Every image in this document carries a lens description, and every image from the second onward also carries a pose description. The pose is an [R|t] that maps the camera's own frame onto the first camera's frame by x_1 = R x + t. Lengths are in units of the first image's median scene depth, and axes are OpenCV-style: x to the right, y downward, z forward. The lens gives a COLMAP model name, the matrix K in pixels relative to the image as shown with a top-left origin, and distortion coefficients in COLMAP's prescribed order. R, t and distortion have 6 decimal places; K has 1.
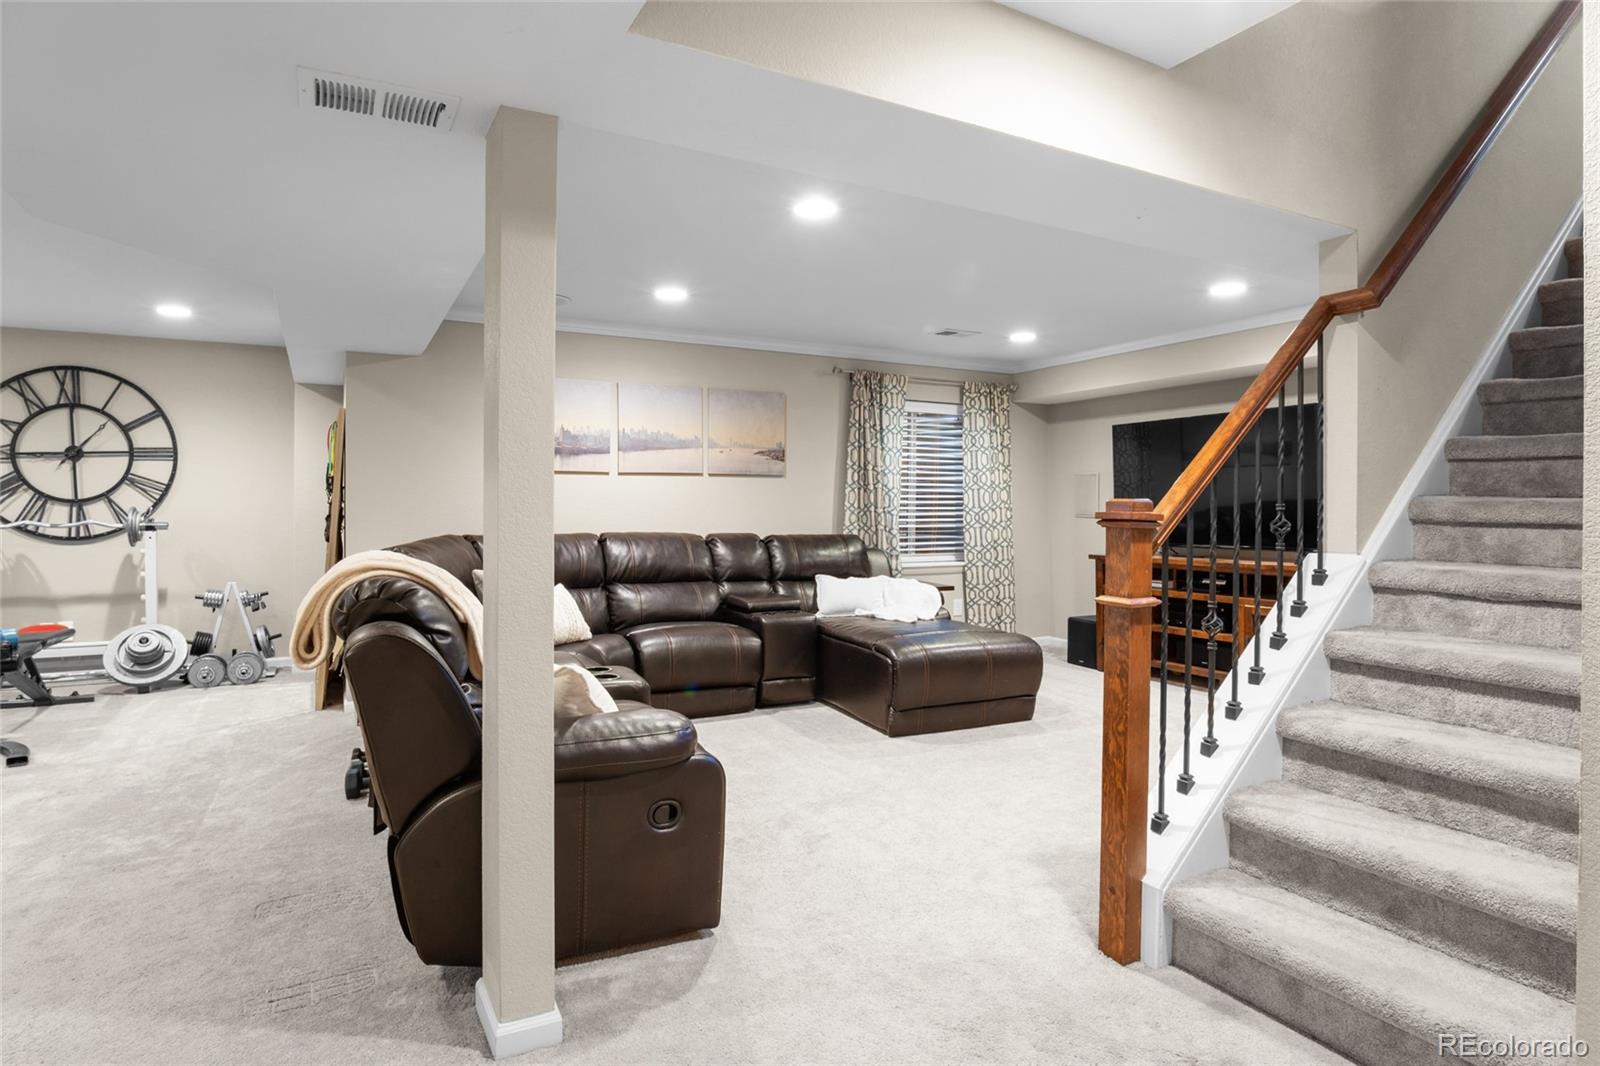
lens RADIAL K [[890.6, 0, 810.1], [0, 890.6, 526.6], [0, 0, 1]] dist [-0.032605, 0.005834]
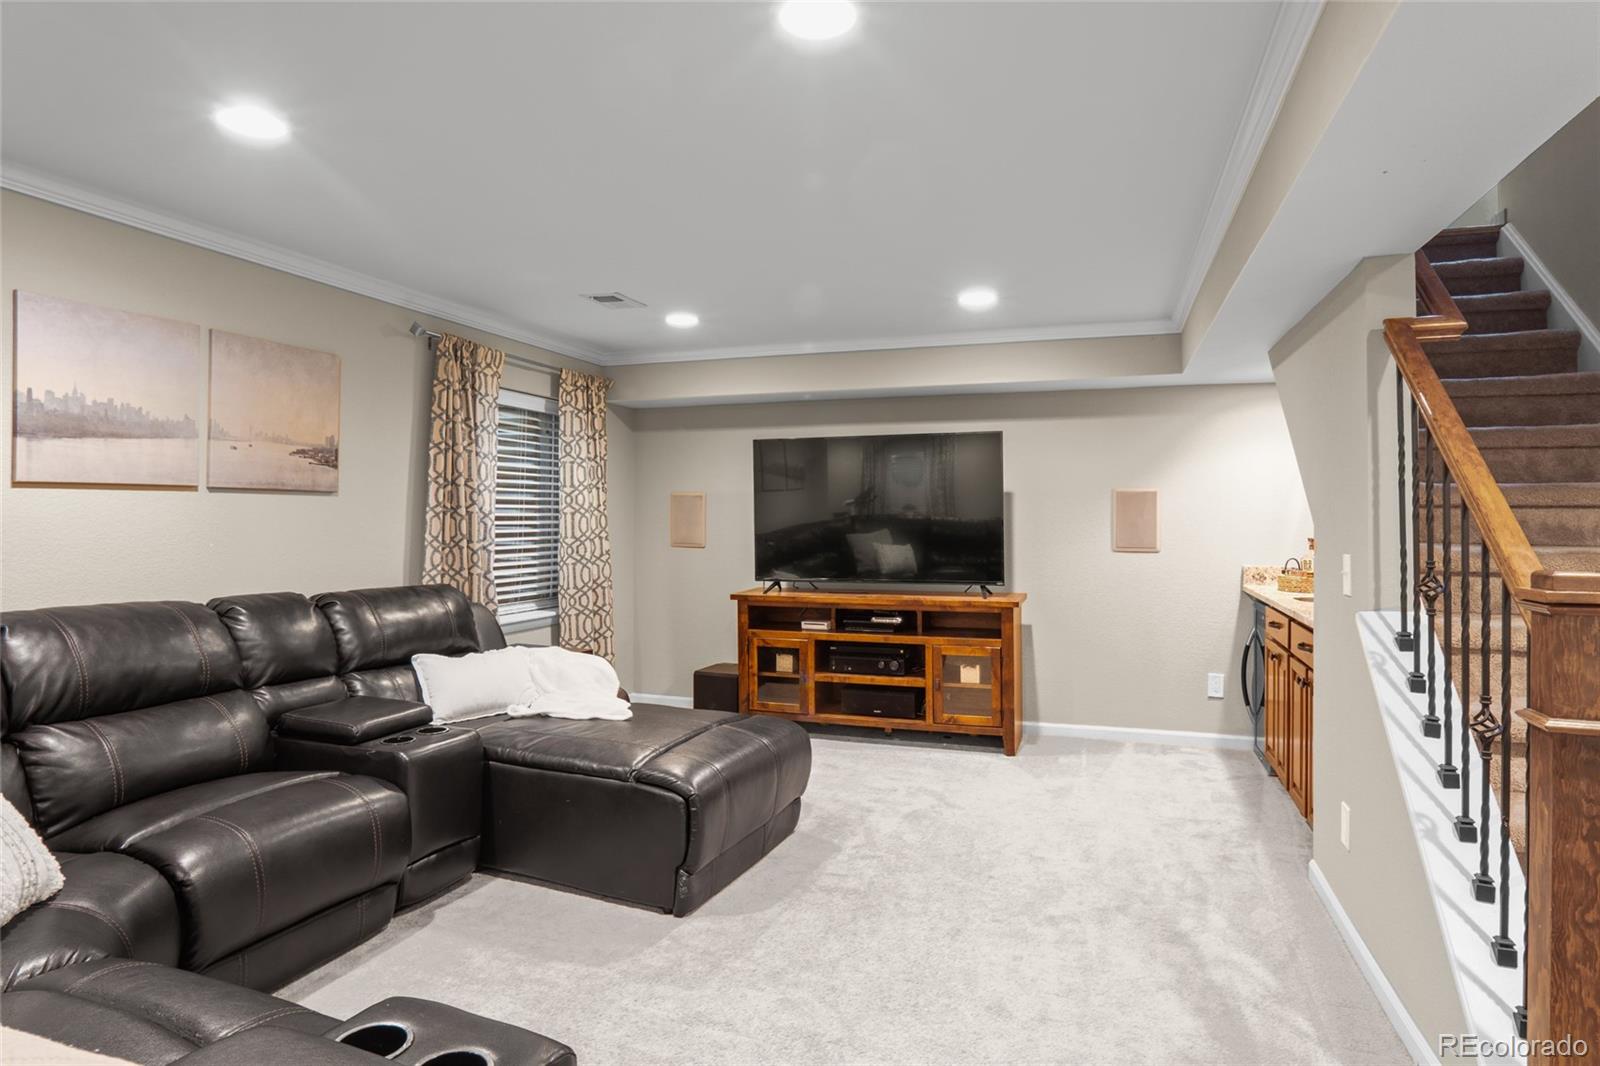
lens RADIAL K [[890.6, 0, 792.2], [0, 890.6, 517.9], [0, 0, 1]] dist [-0.032605, 0.005834]
pose [[0.739996, 0.000143, 0.672611, -0.283410], [0.013752, 0.999788, -0.015342, -0.037172], [-0.672471, 0.020603, 0.739837, 0.495058]]
